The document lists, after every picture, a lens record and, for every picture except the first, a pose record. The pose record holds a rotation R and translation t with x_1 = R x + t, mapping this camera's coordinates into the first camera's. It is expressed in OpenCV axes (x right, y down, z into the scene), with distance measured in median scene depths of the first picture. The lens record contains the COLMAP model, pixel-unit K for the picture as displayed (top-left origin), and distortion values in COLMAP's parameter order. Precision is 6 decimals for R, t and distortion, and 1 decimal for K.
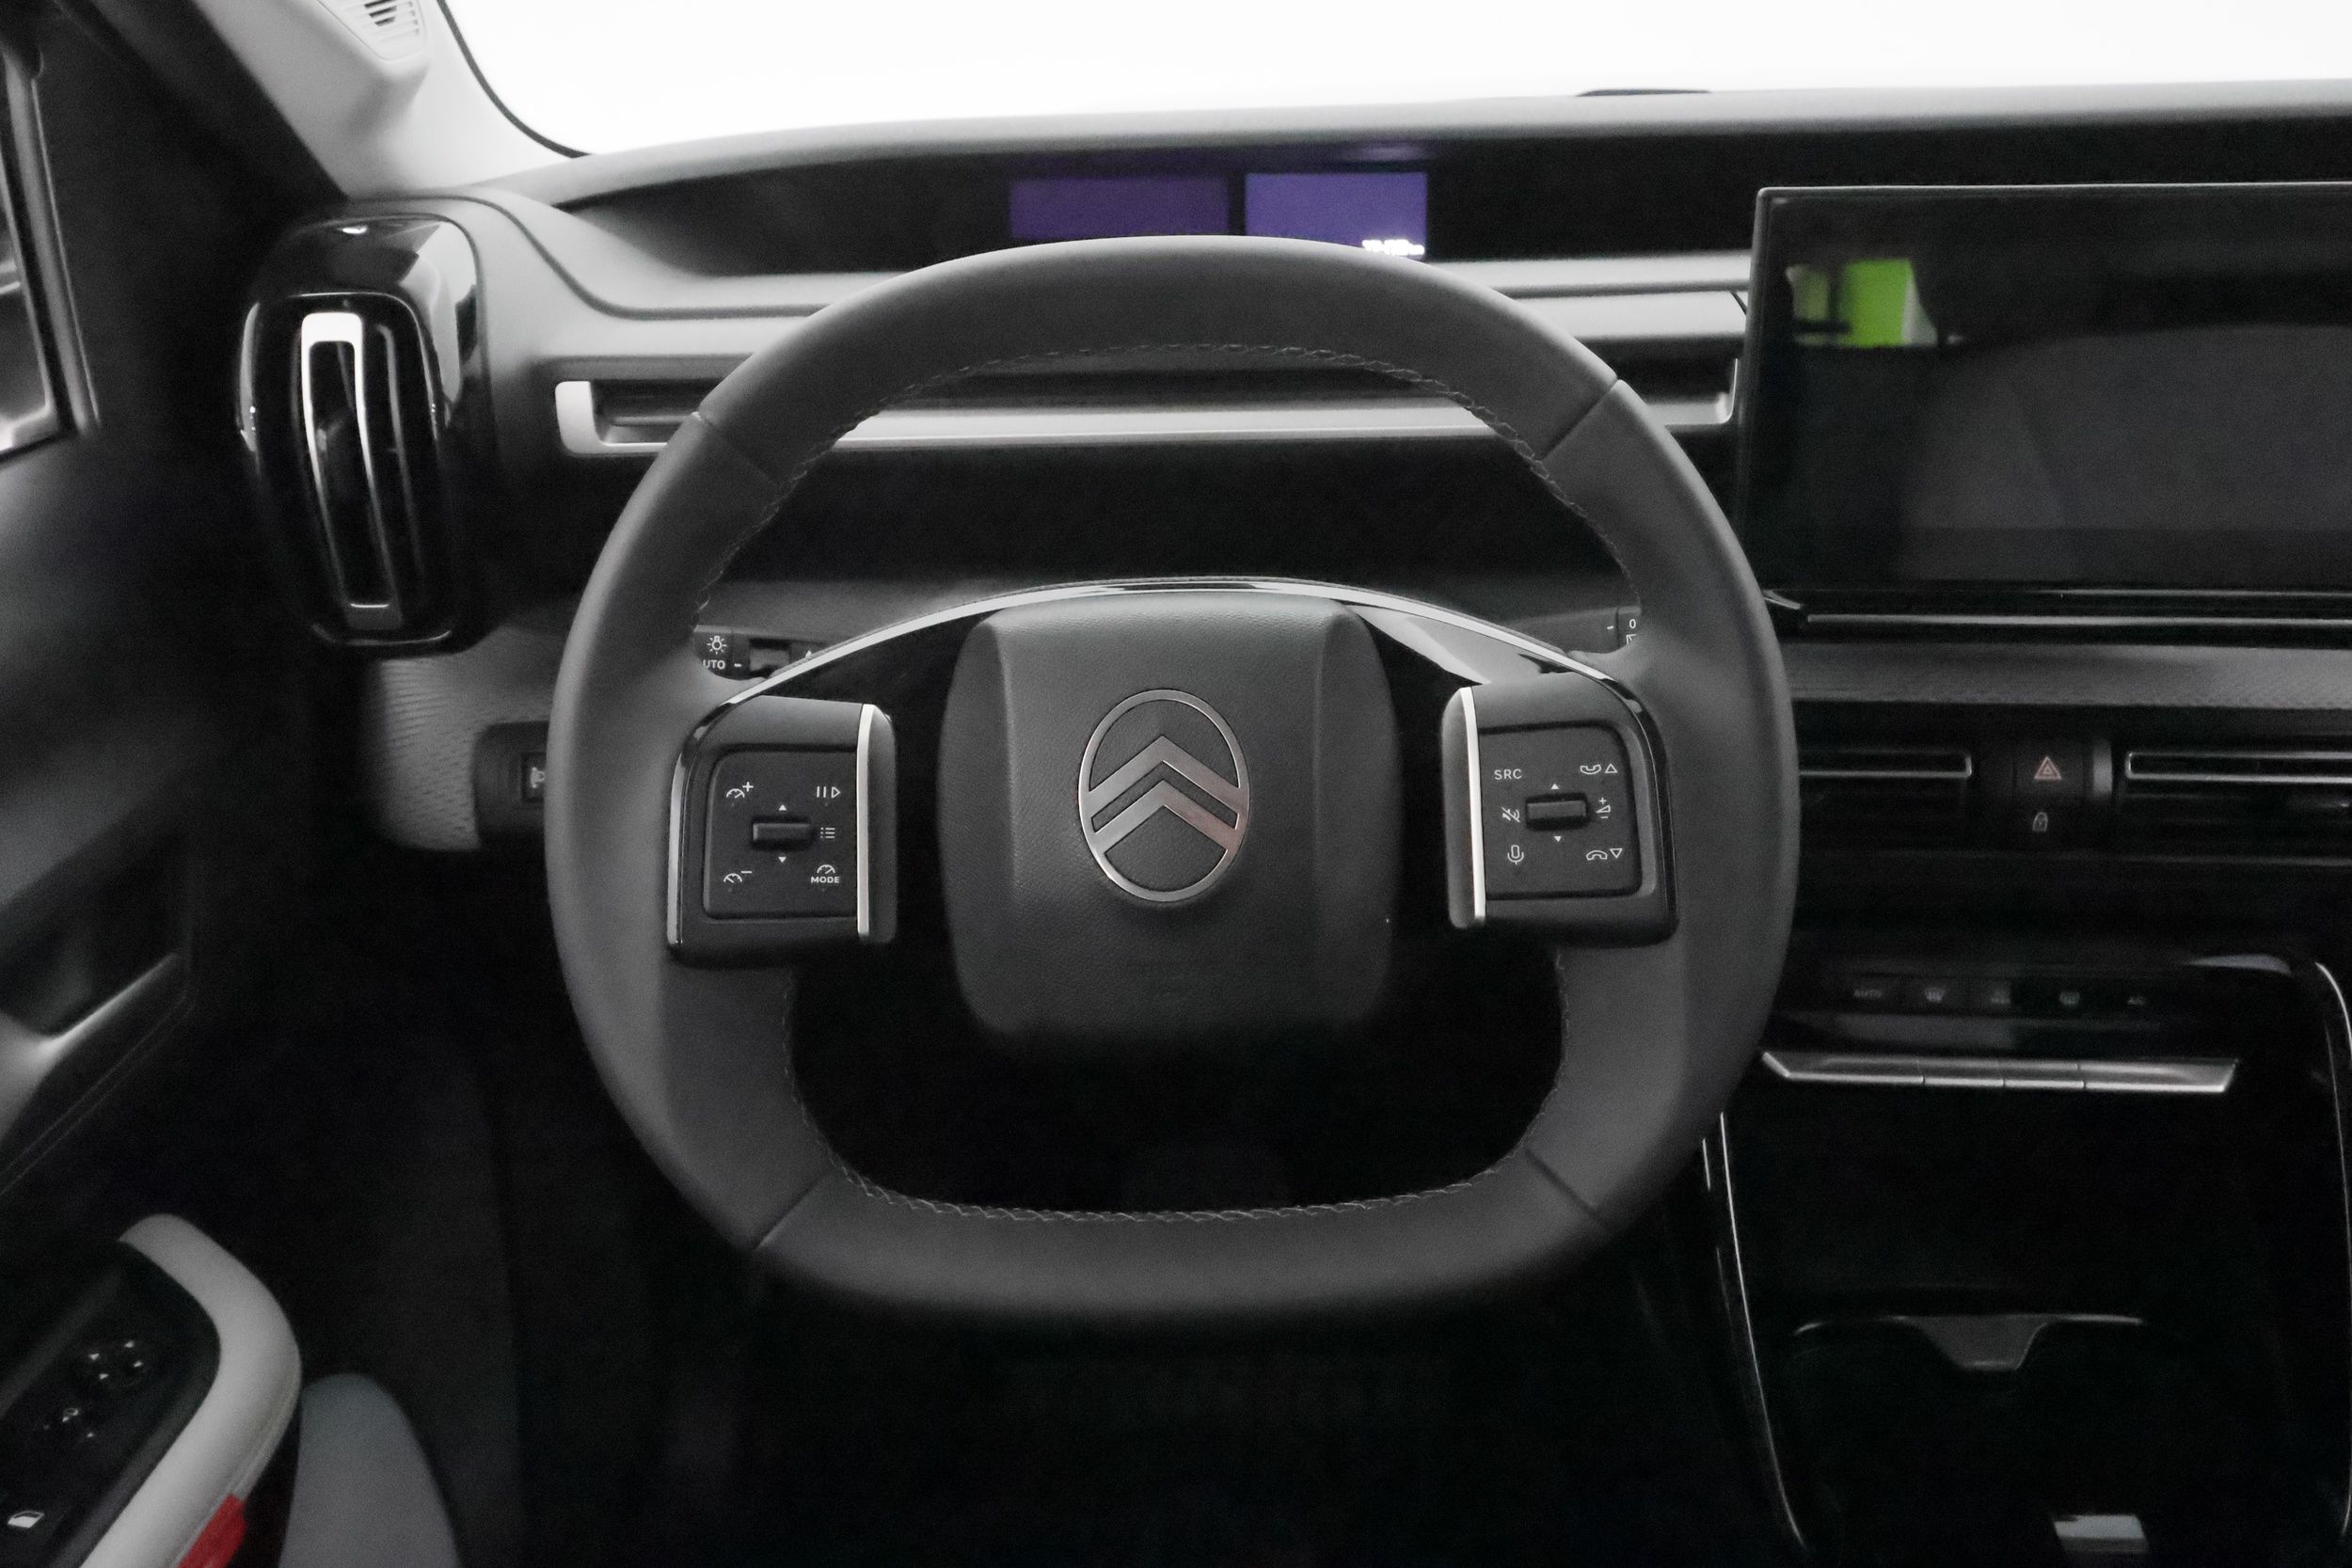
lens RADIAL K [[1846.2, 0, 1176.0], [0, 1846.2, 784.0], [0, 0, 1]] dist [0.002463, 0.006813]
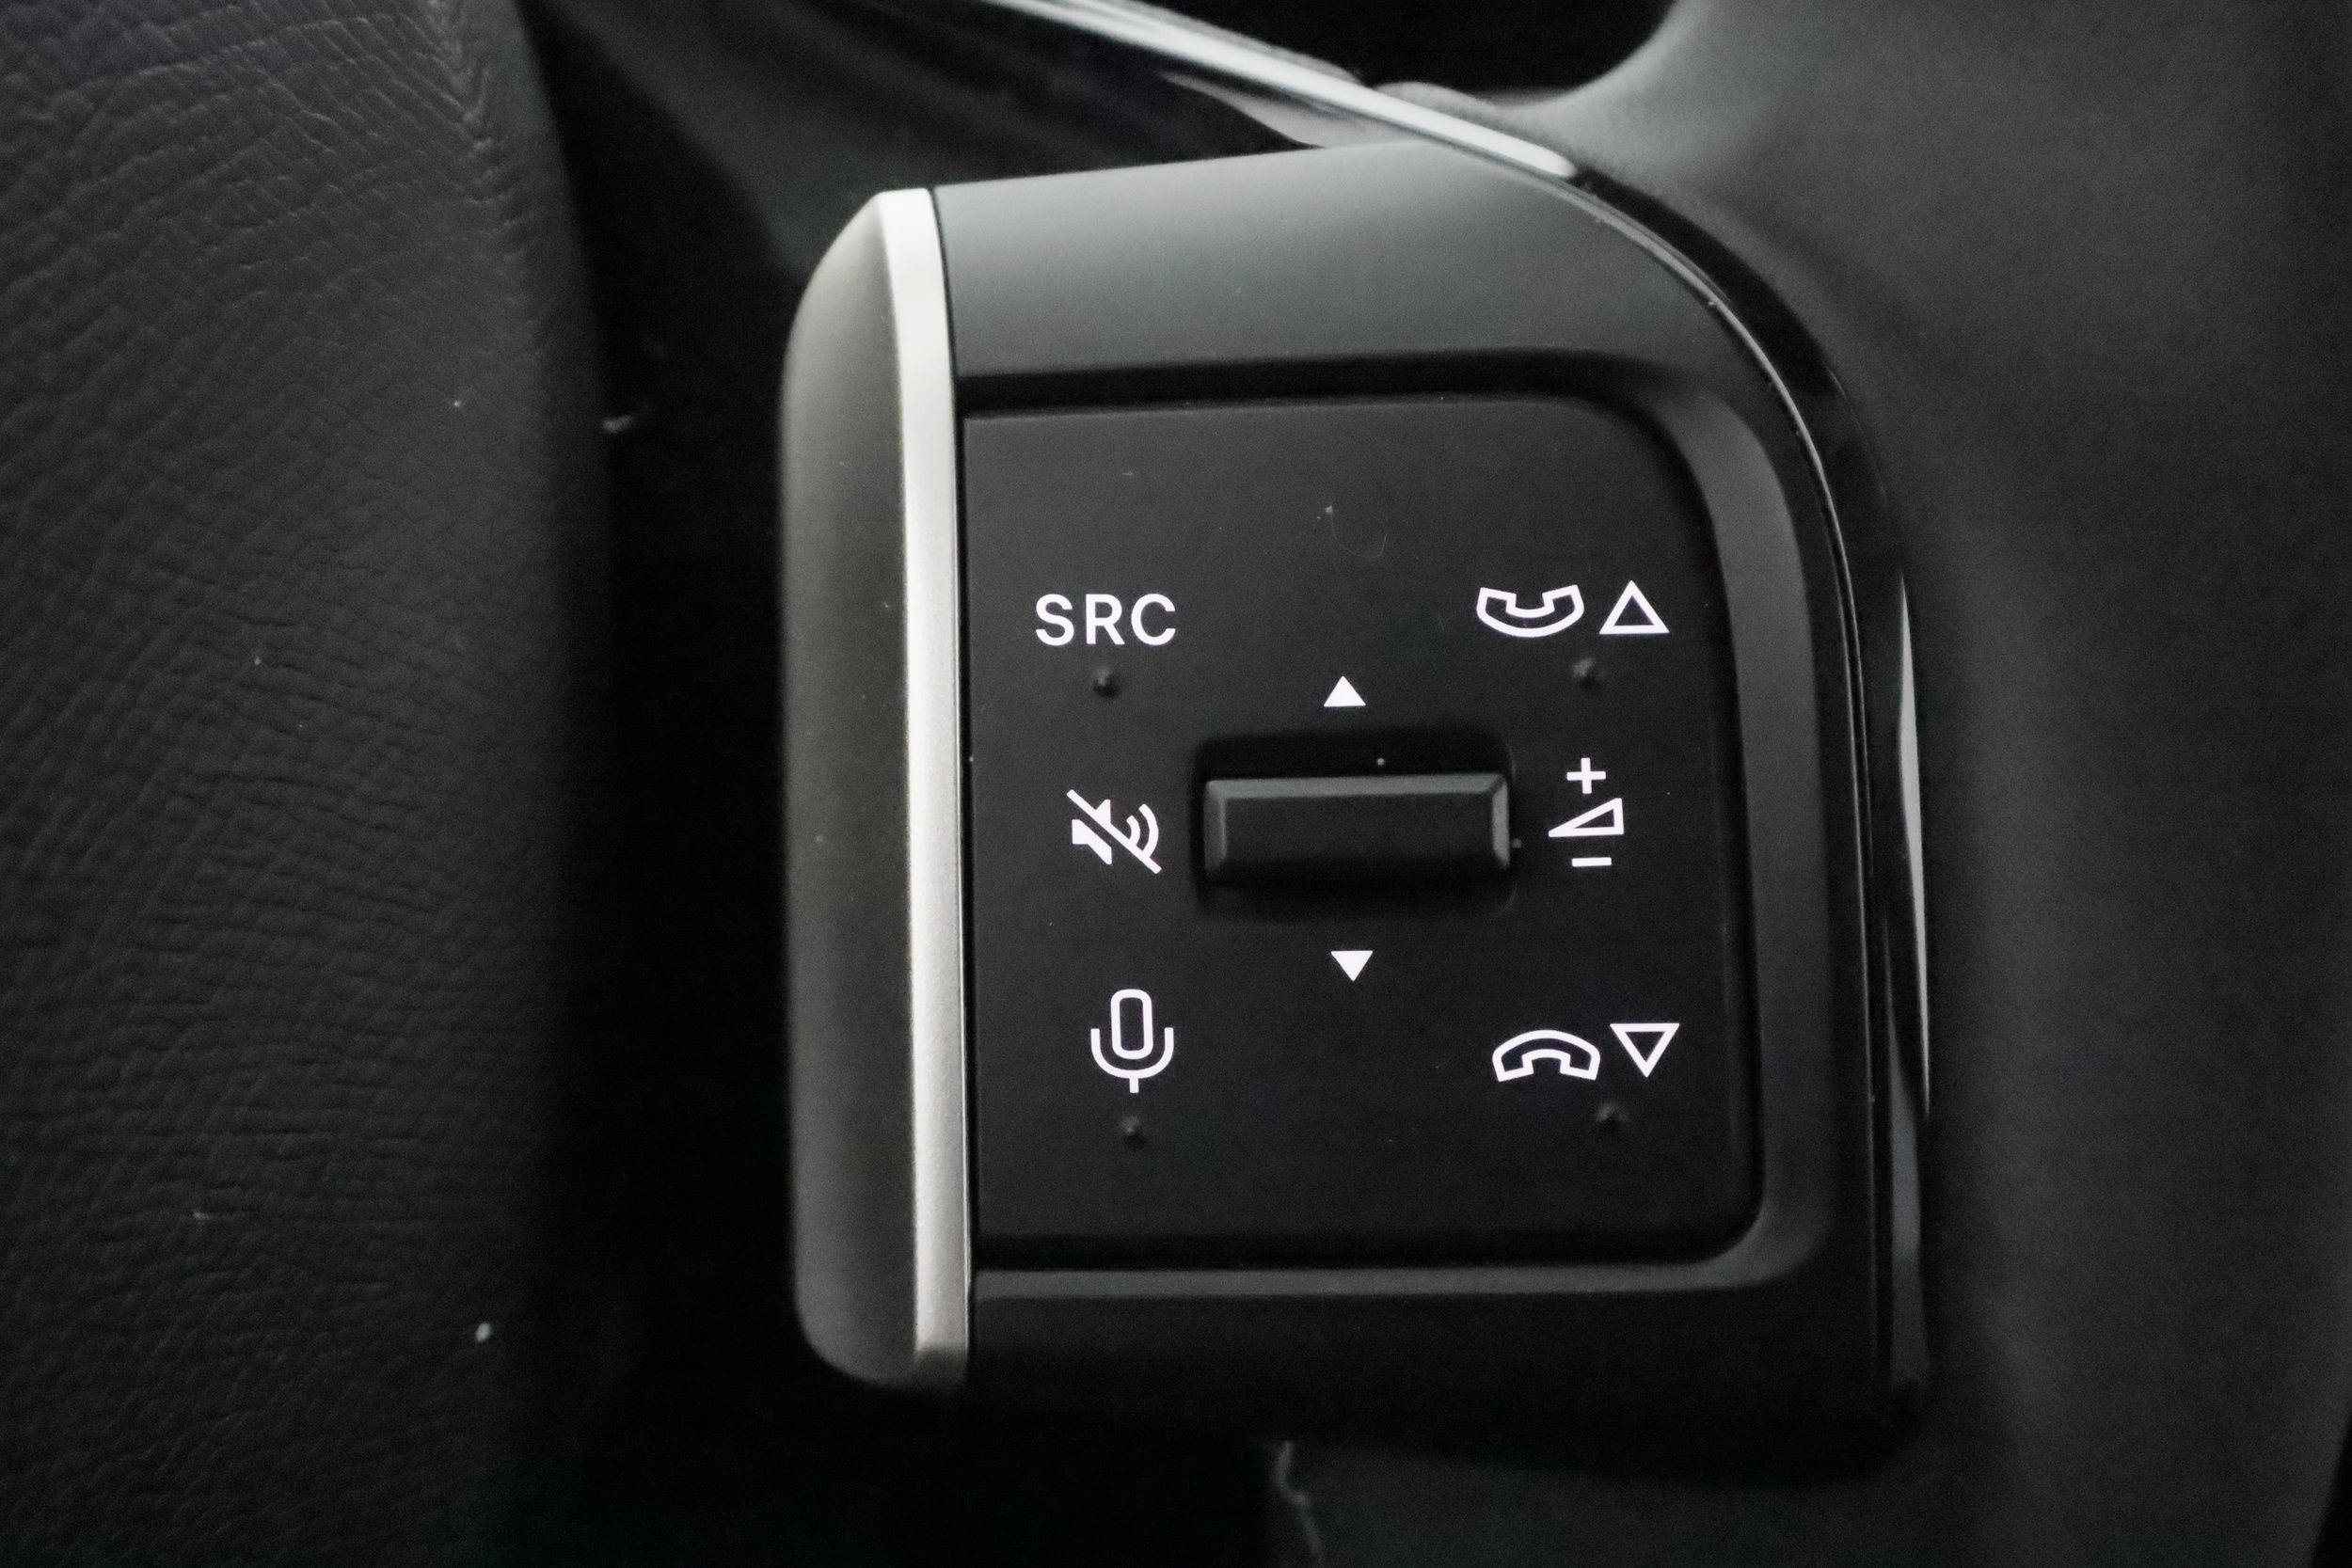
lens RADIAL K [[1846.2, 0, 1176.0], [0, 1846.2, 784.0], [0, 0, 1]] dist [0.002463, 0.006813]
pose [[0.962200, 0.006749, 0.272260, 0.125393], [-0.036314, 0.993946, 0.103699, -0.007821], [-0.269912, -0.109666, 0.956620, 0.756013]]
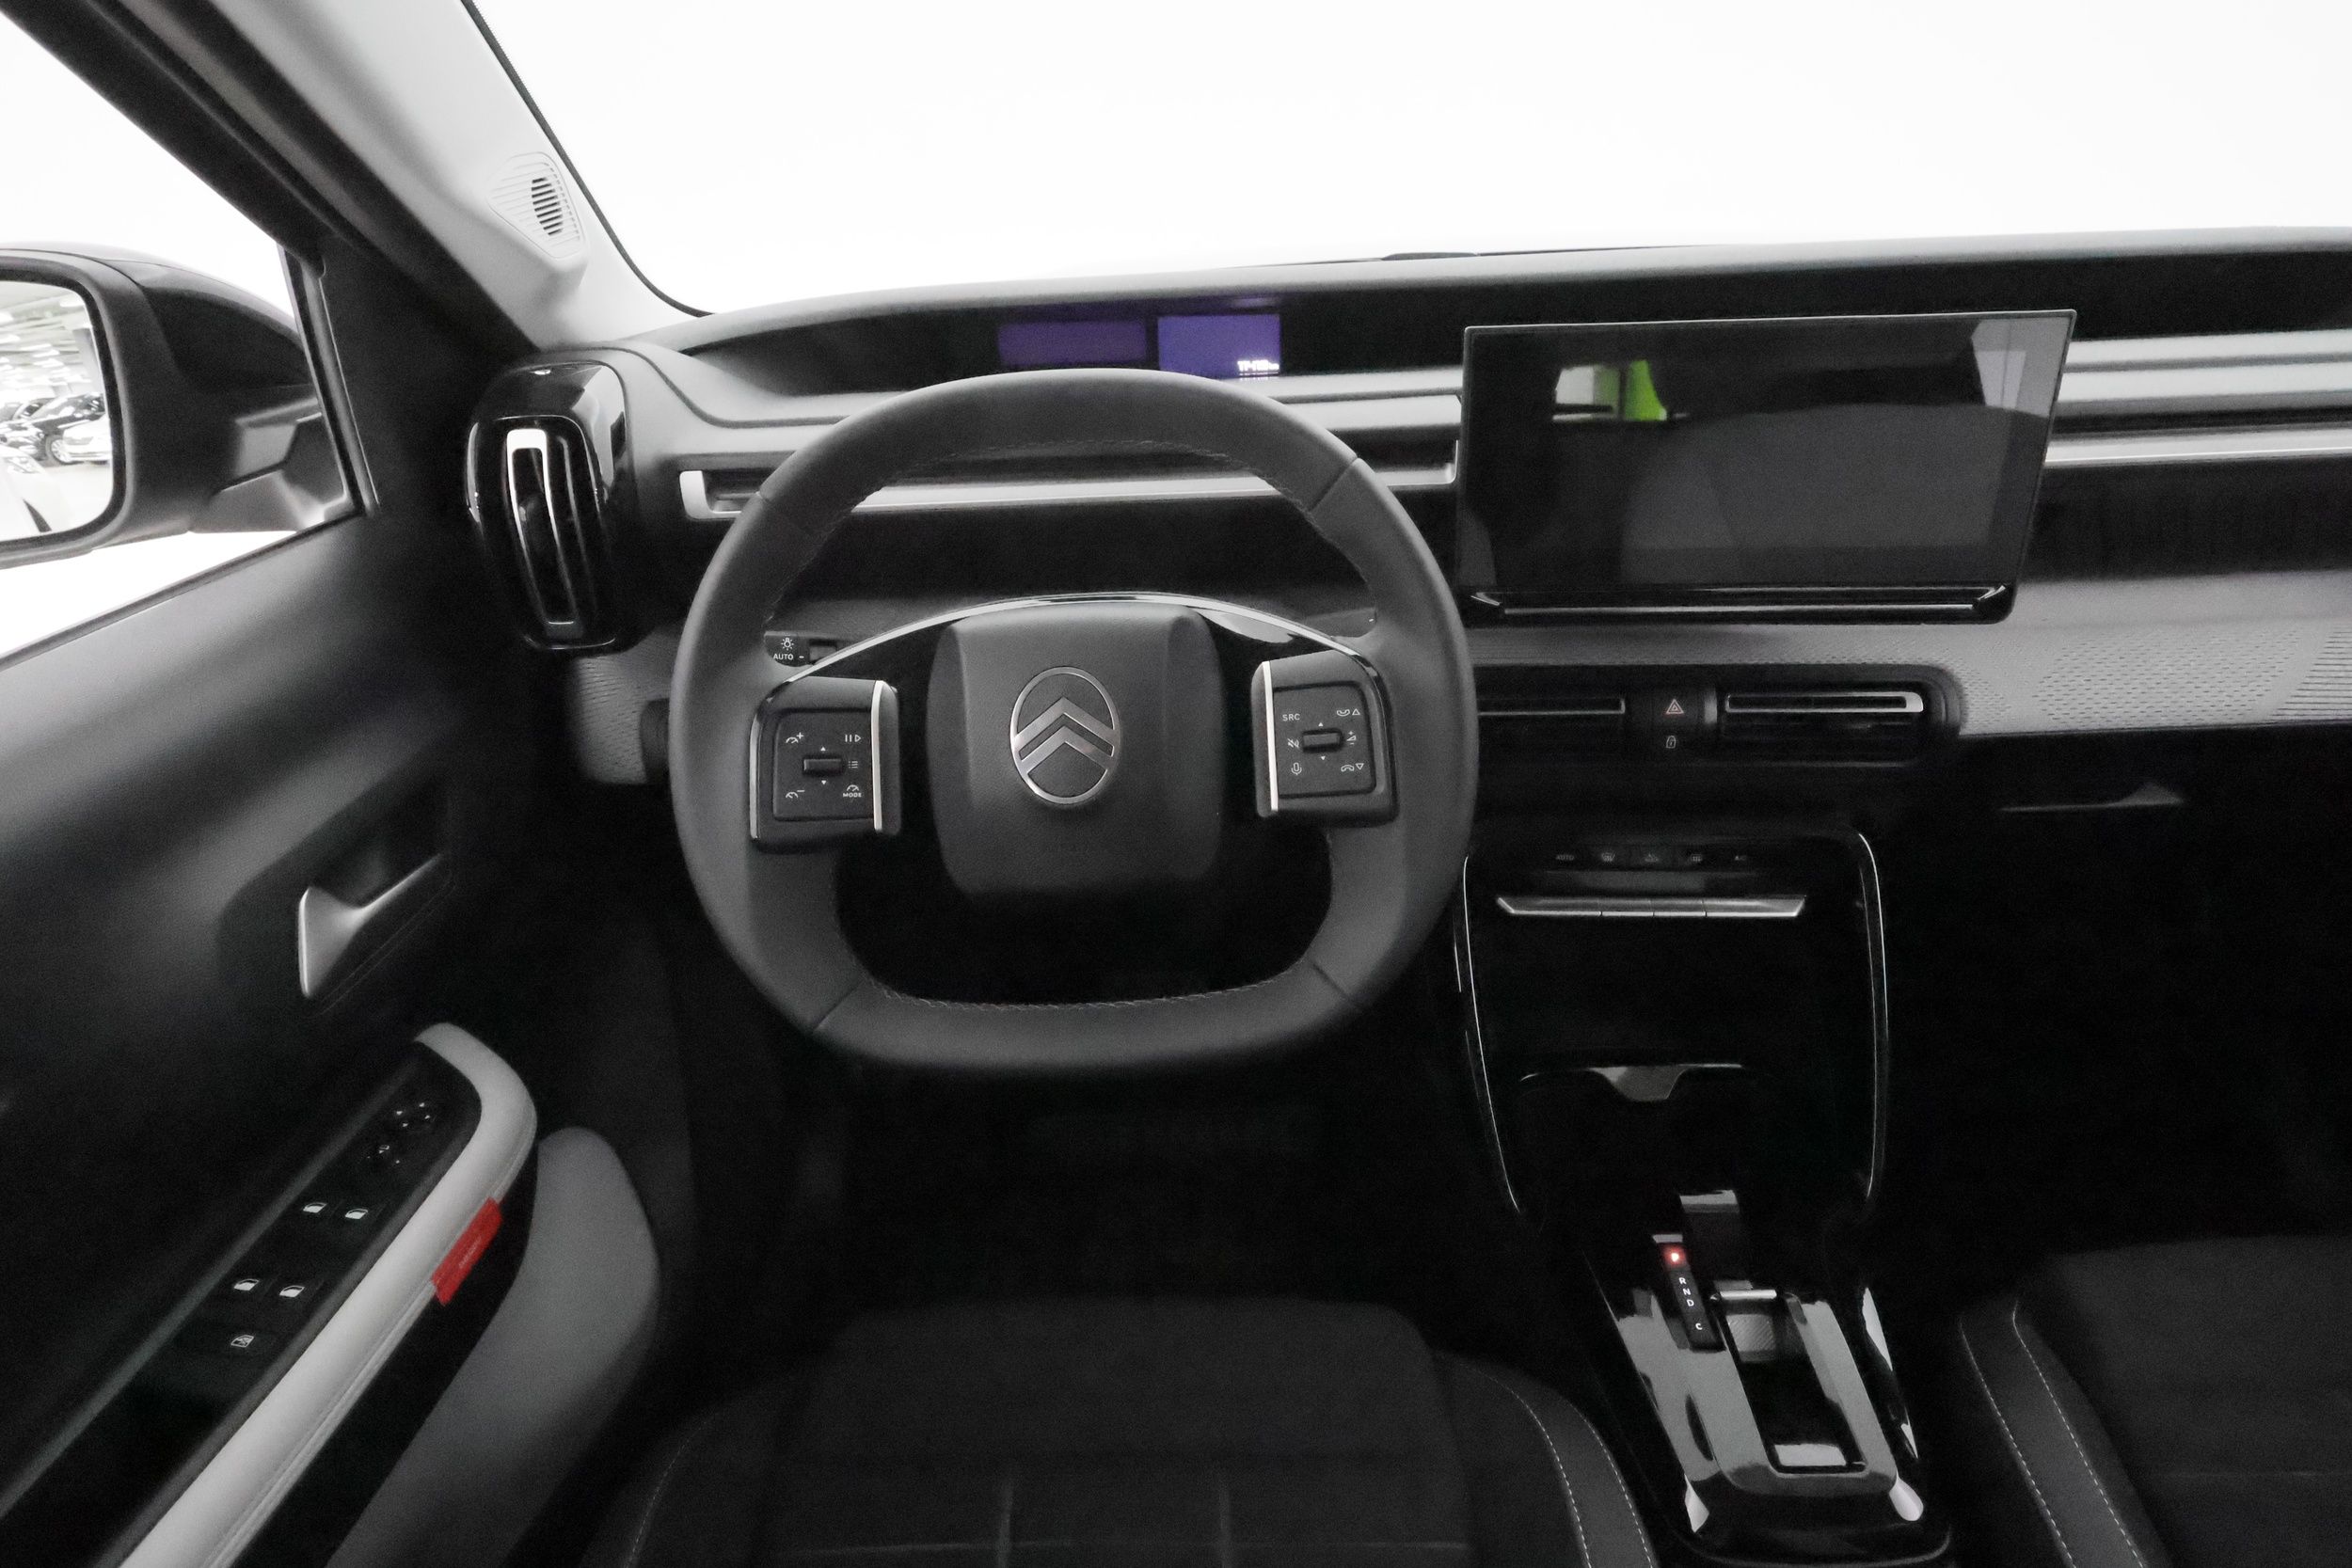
lens RADIAL K [[1268.2, 0, 1176.0], [0, 1268.2, 784.0], [0, 0, 1]] dist [0.001285, -0.000047]
pose [[0.999763, -0.021535, 0.003298, 0.073159], [0.021384, 0.998955, 0.040402, 0.005316], [-0.004165, -0.040321, 0.999178, -0.057733]]
